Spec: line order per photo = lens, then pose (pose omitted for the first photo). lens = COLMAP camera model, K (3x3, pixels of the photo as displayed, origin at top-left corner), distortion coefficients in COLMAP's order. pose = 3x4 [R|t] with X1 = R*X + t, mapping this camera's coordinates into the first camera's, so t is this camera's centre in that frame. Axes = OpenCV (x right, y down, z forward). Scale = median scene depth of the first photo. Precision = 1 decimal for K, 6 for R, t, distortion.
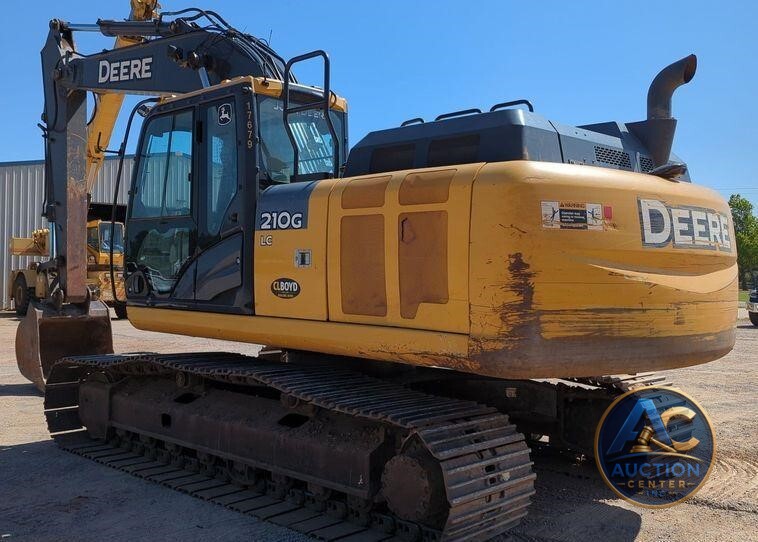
lens RADIAL K [[791.7, 0, 379.0], [0, 791.7, 271.0], [0, 0, 1]] dist [0.014793, 0.010958]
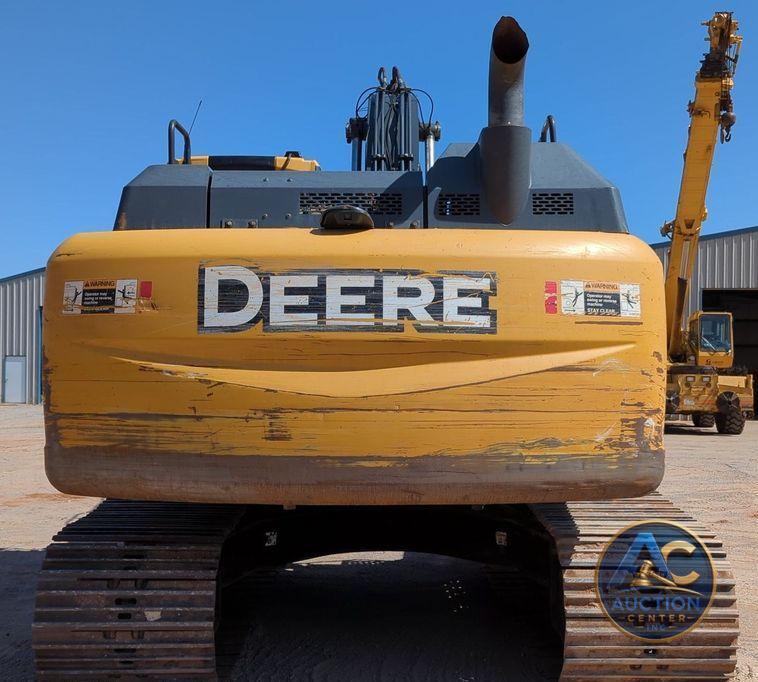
lens RADIAL K [[979.1, 0, 378.7], [0, 979.1, 407.0], [0, 0, 1]] dist [0.035217, 0.004581]
pose [[0.725699, 0.017596, -0.687788, 1.094573], [0.005197, 0.999504, 0.031054, 0.011838], [0.687993, -0.026110, 0.725247, 0.453283]]
